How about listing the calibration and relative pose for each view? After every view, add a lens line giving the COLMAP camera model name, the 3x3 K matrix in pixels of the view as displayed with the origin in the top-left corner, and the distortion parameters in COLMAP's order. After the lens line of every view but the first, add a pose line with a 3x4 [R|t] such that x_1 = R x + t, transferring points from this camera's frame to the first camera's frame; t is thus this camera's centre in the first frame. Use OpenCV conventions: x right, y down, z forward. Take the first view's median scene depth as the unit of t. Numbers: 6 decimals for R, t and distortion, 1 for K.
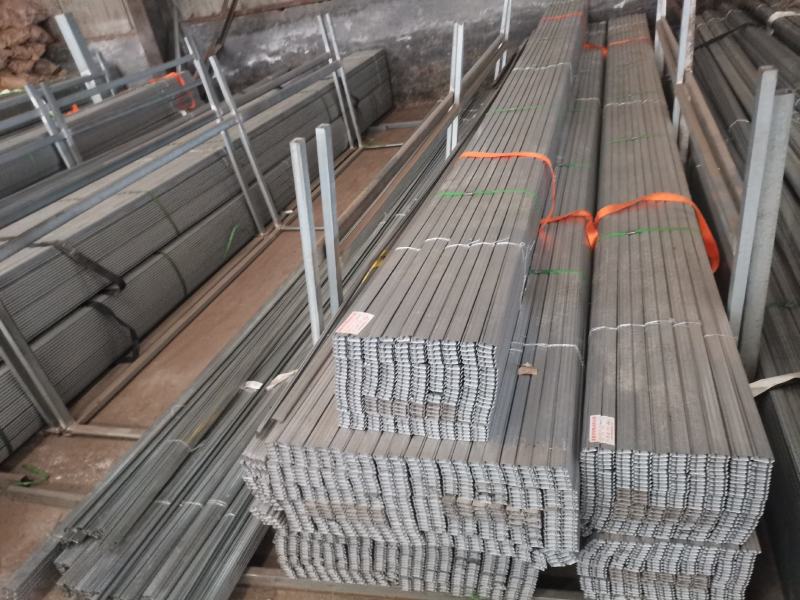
lens RADIAL K [[612.1, 0, 403.2], [0, 612.1, 304.3], [0, 0, 1]] dist [0.060192, -0.054182]
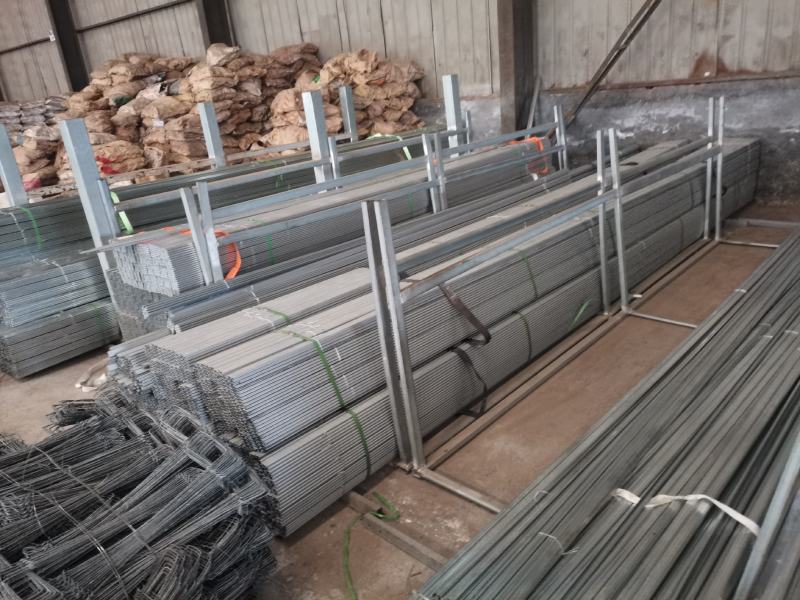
lens RADIAL K [[612.1, 0, 403.2], [0, 612.1, 304.3], [0, 0, 1]] dist [0.060192, -0.054182]
pose [[0.895184, 0.230413, -0.381516, -0.116880], [-0.267711, 0.962355, -0.046948, -0.001200], [0.356336, 0.144164, 0.923169, 0.020301]]
